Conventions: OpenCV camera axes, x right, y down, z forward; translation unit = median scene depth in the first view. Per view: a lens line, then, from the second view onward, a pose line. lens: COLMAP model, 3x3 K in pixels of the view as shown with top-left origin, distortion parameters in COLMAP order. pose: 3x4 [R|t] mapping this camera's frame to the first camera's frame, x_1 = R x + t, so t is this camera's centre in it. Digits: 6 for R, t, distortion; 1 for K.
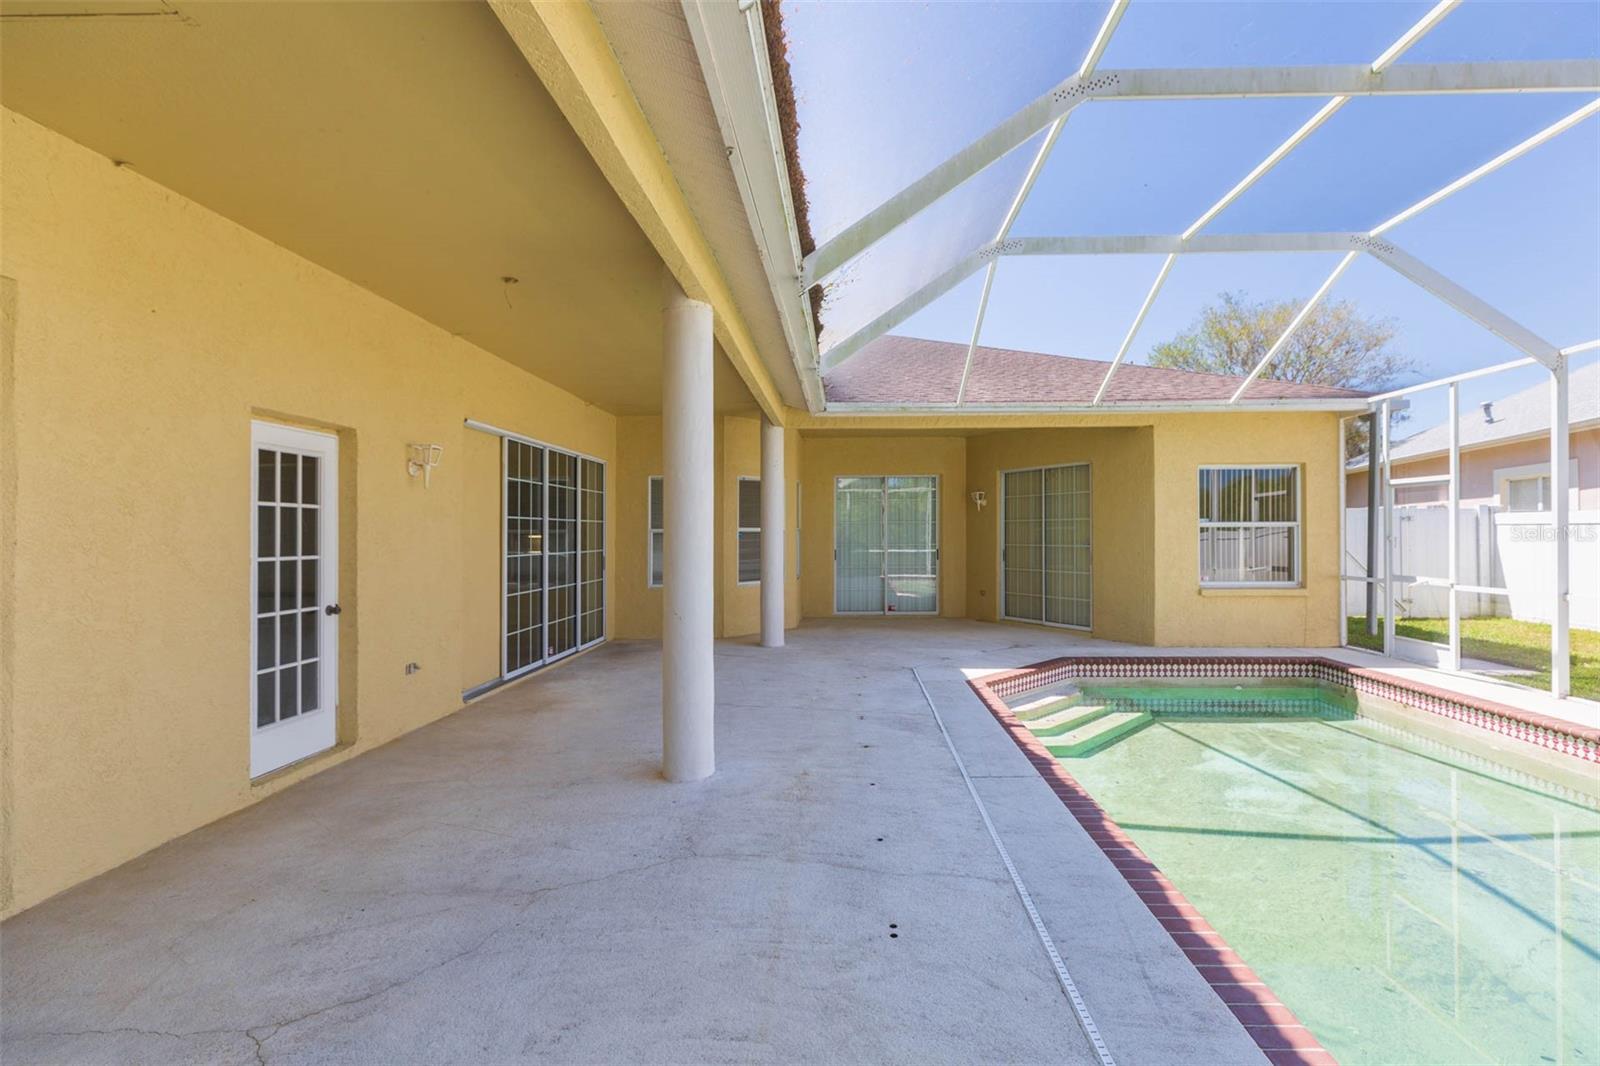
lens RADIAL K [[739.7, 0, 815.6], [0, 739.7, 527.3], [0, 0, 1]] dist [0.002981, 0.000431]
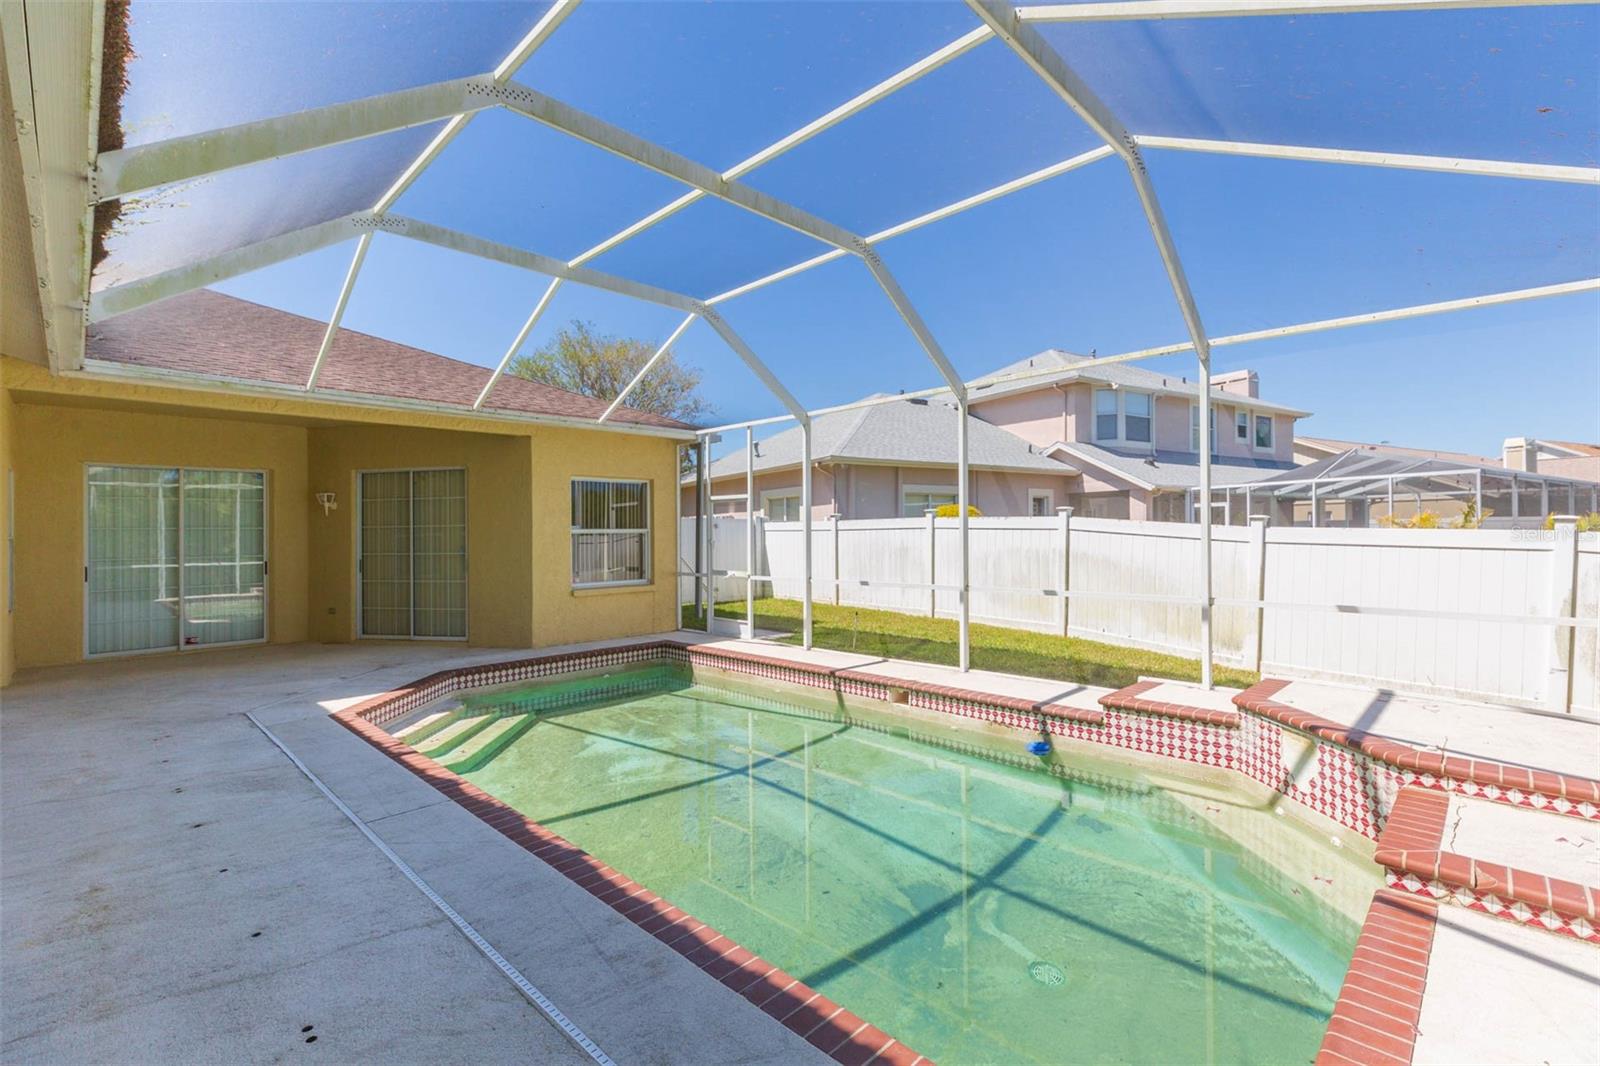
lens RADIAL K [[727.2, 0, 824.4], [0, 727.2, 532.1], [0, 0, 1]] dist [0.001582, 0.000100]
pose [[0.664601, -0.002193, 0.747195, -0.041135], [0.003130, 0.999995, 0.000151, -0.001844], [-0.747192, 0.002238, 0.664605, 0.015606]]
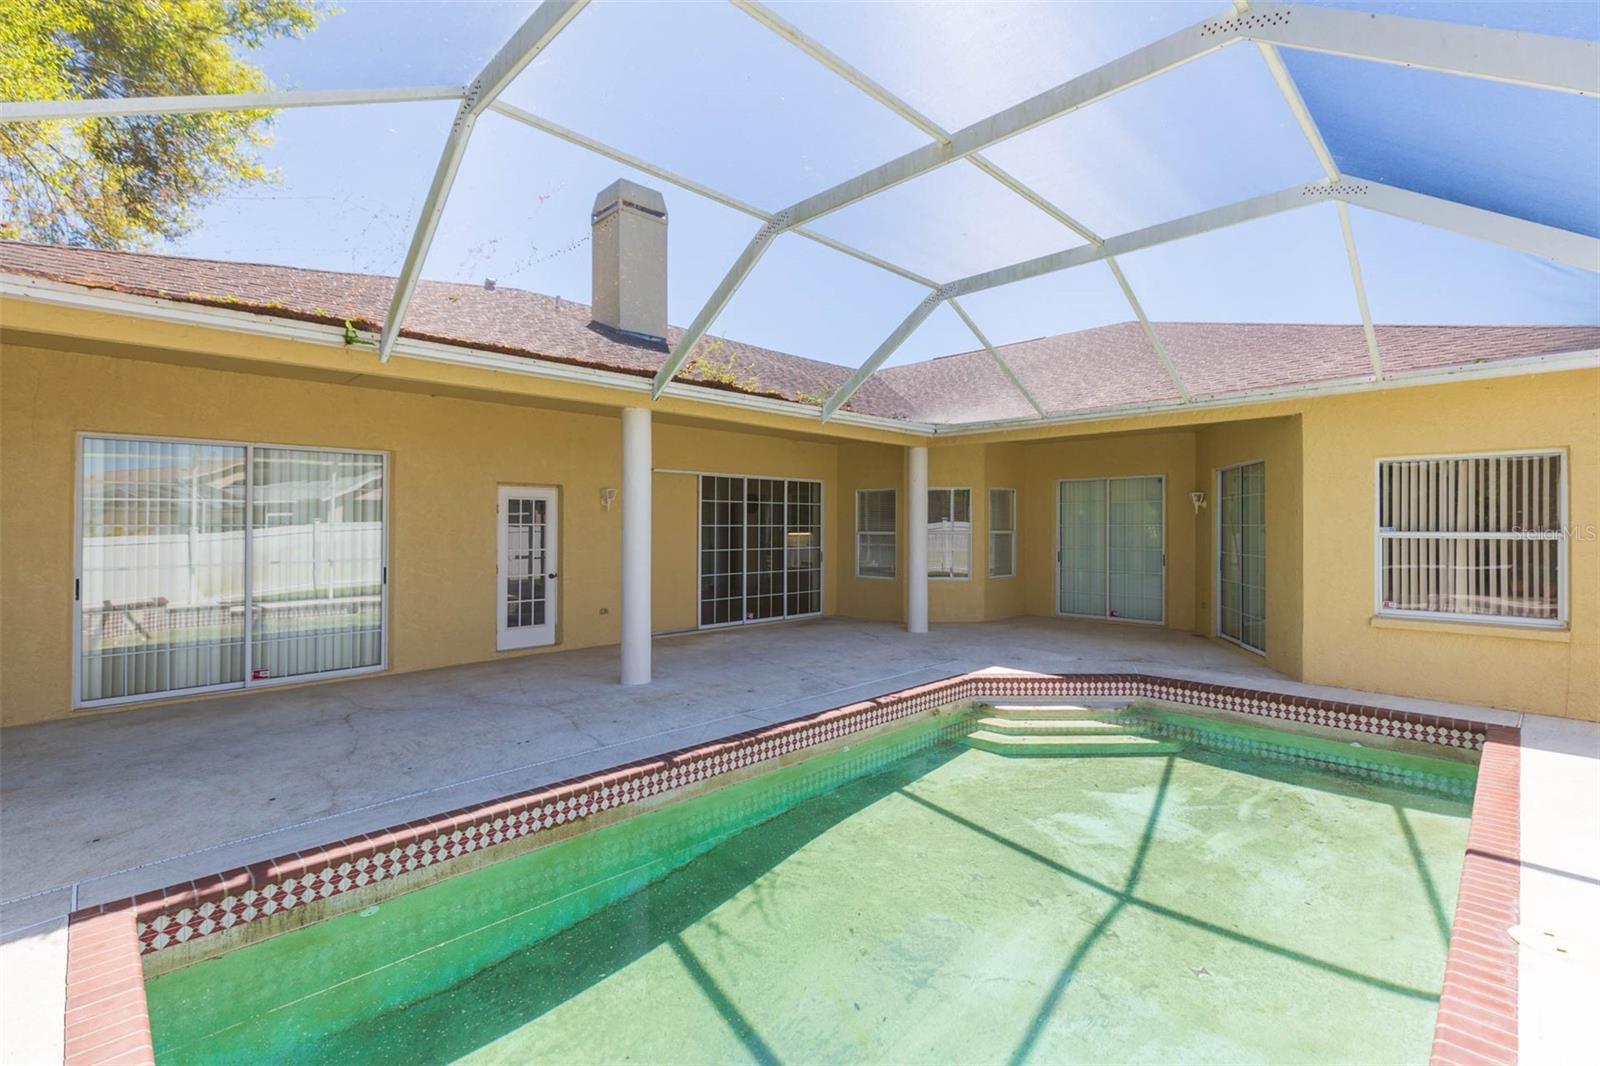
lens RADIAL K [[682.1, 0, 800.0], [0, 682.1, 533.0], [0, 0, 1]] dist [-0.025821, -0.000008]
pose [[0.718251, 0.010535, -0.695704, 0.712587], [0.001110, 0.999867, 0.016287, -0.022222], [0.695783, -0.012470, 0.718144, 0.094035]]
